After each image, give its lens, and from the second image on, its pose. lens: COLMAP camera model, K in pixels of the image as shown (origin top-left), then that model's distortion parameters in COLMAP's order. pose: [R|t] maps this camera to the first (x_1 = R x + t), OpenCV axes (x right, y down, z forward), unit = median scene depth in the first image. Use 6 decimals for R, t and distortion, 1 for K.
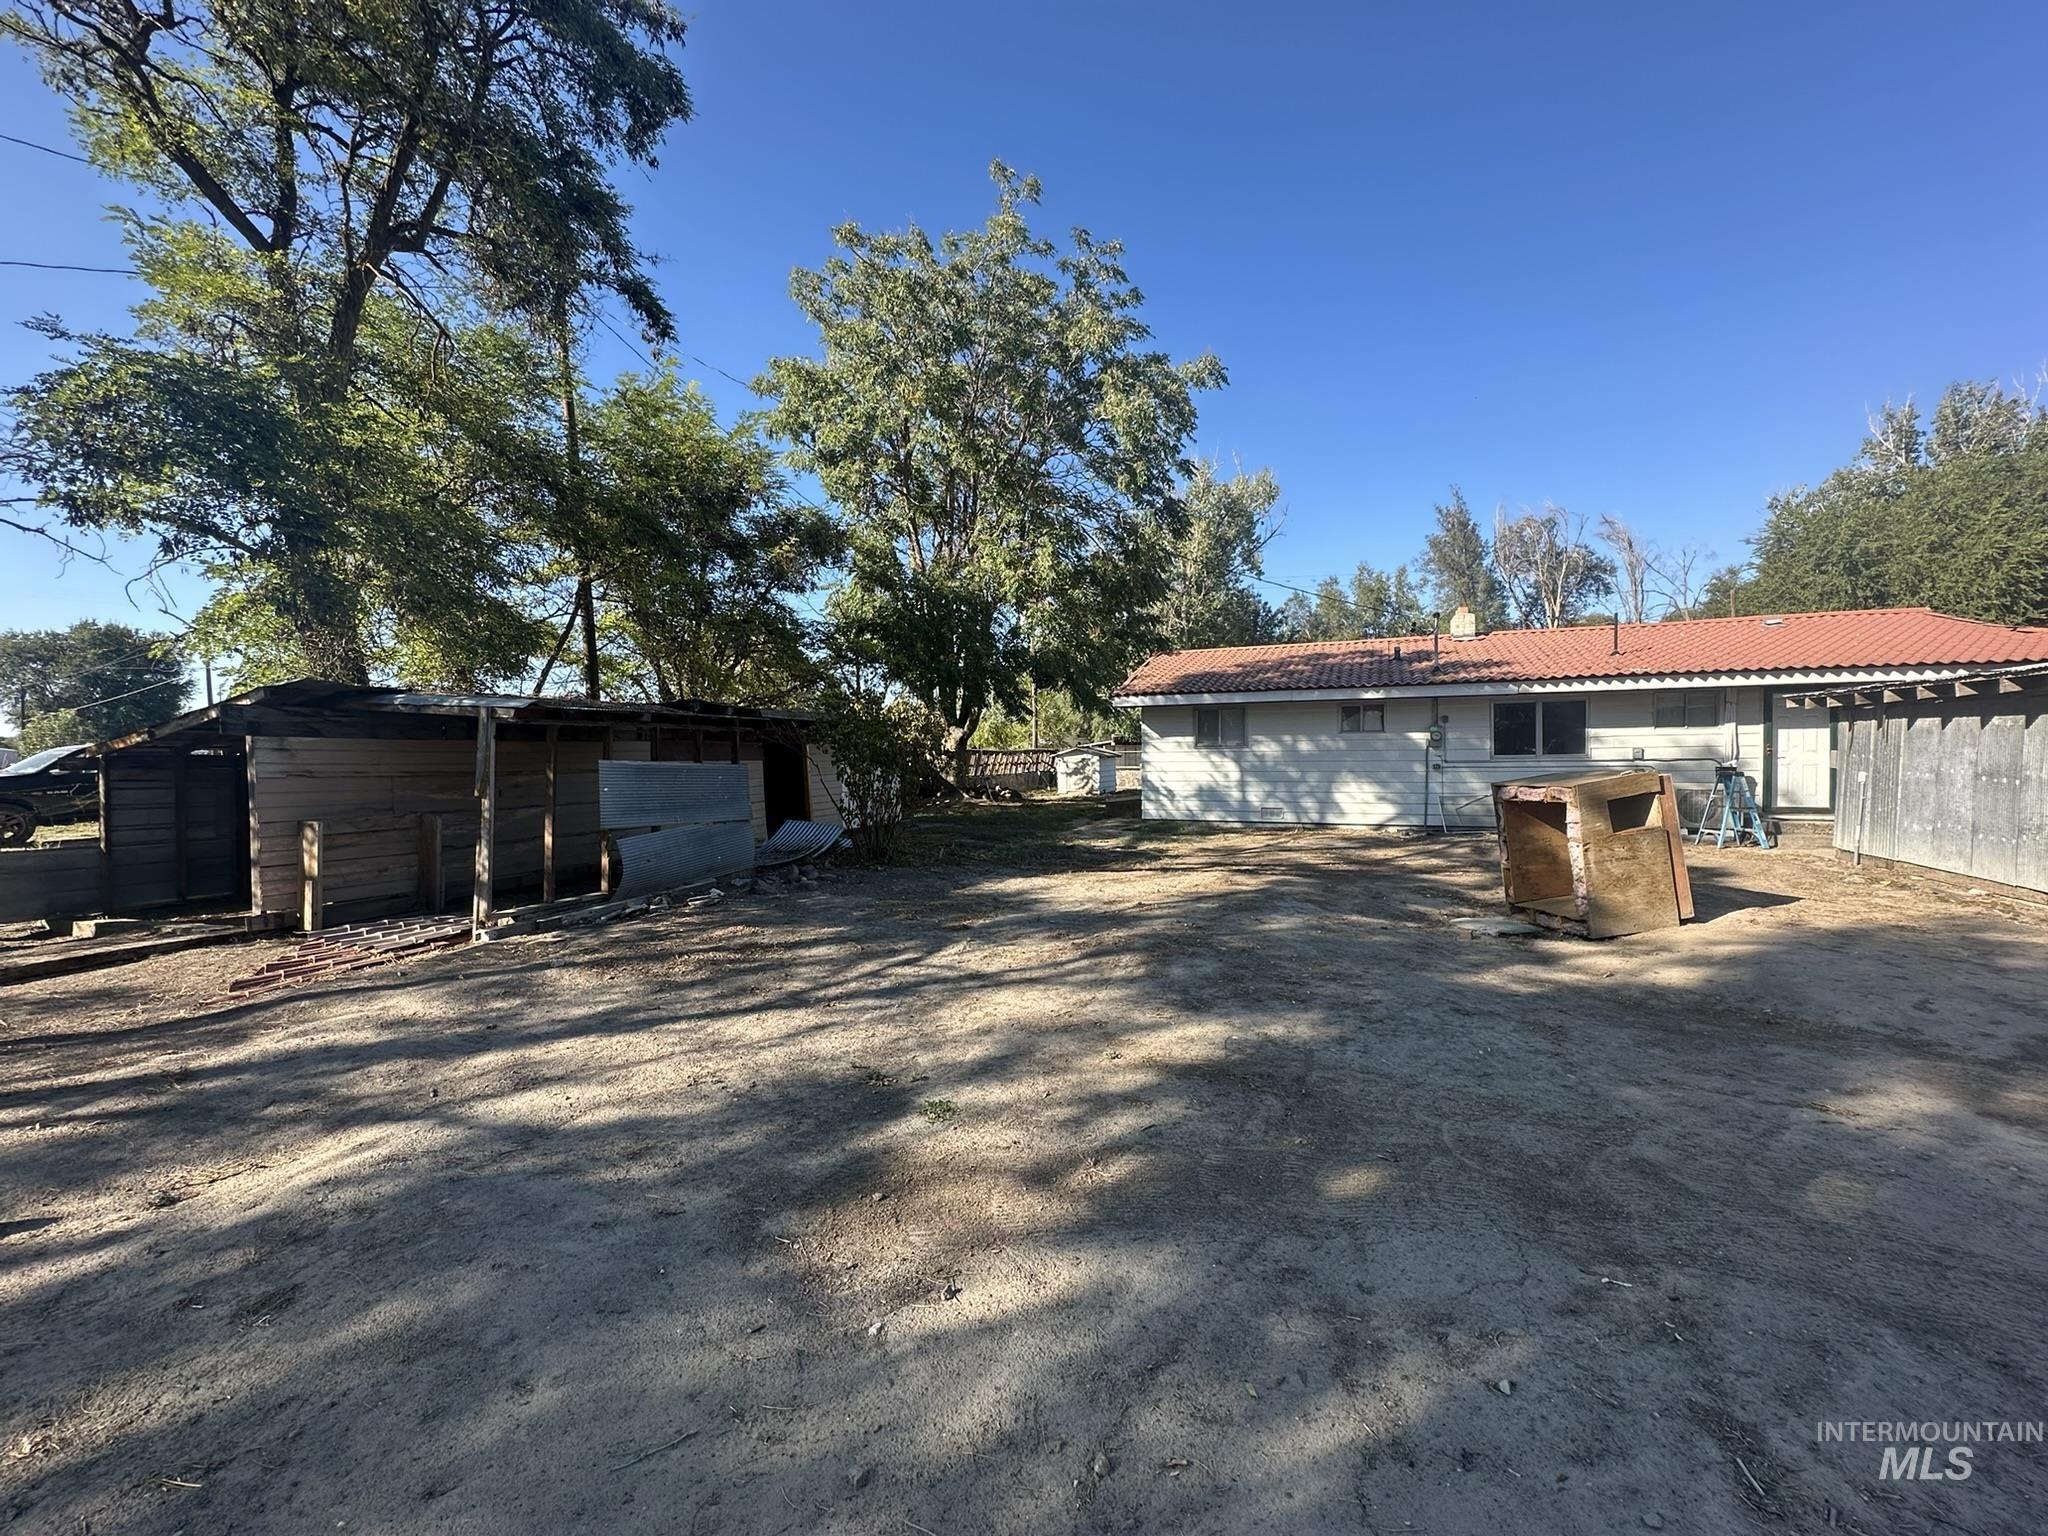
lens RADIAL K [[804.7, 0, 1024.0], [0, 804.7, 768.0], [0, 0, 1]] dist [-0.002036, -0.000226]
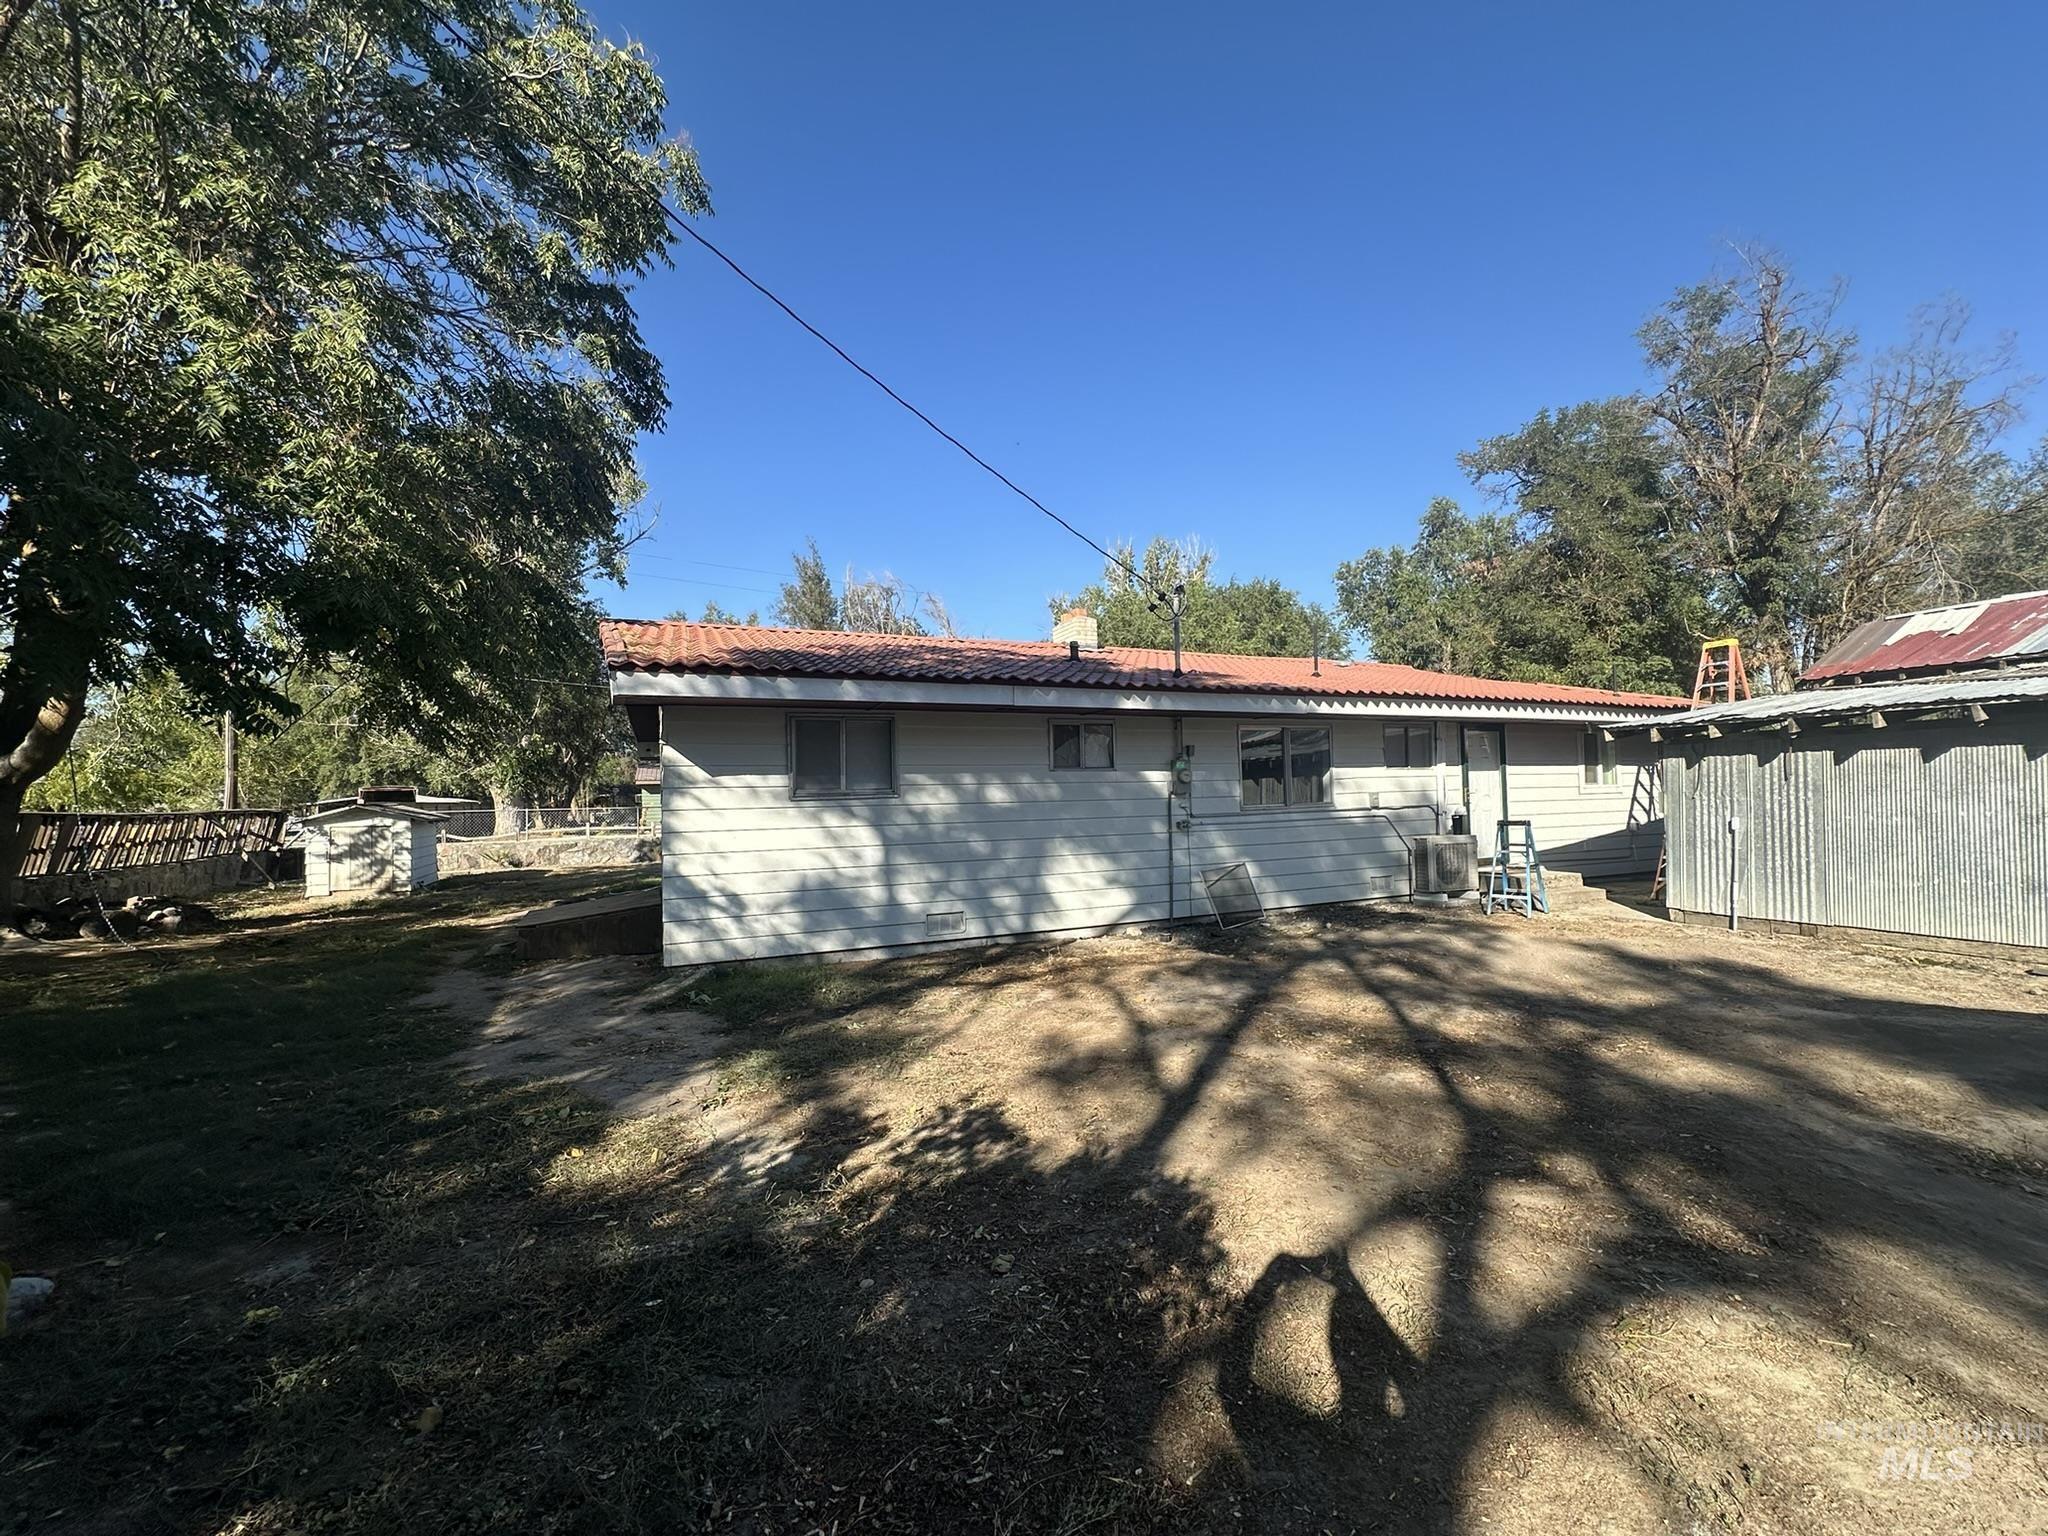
lens RADIAL K [[804.7, 0, 1024.0], [0, 804.7, 768.0], [0, 0, 1]] dist [-0.002036, -0.000226]
pose [[0.680723, 0.020518, 0.732254, -0.038368], [0.029901, 0.997996, -0.055761, -0.013584], [-0.731930, 0.059853, 0.678745, 0.602165]]
